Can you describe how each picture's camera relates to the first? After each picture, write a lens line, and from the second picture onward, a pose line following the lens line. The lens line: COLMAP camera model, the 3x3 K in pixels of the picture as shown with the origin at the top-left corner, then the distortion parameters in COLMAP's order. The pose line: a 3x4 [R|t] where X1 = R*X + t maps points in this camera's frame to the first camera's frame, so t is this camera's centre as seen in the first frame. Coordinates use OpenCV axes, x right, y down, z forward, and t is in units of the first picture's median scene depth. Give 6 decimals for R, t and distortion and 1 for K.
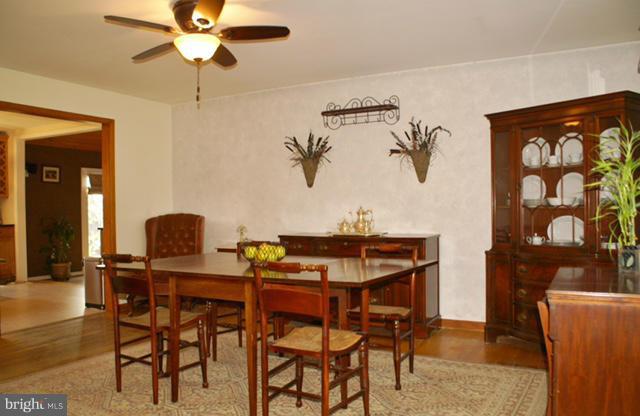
lens RADIAL K [[580.0, 0, 320.0], [0, 580.0, 208.0], [0, 0, 1]] dist [-0.004327, -0.000974]
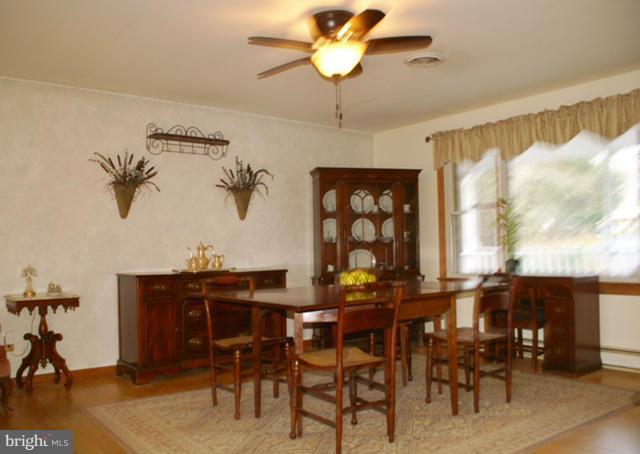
lens RADIAL K [[546.7, 0, 319.9], [0, 546.7, 241.7], [0, 0, 1]] dist [0.005212, 0.005031]
pose [[0.423641, 0.011650, 0.905755, -0.655866], [0.005258, 0.999869, -0.015319, 0.012423], [-0.905815, 0.011252, 0.423524, 0.444182]]
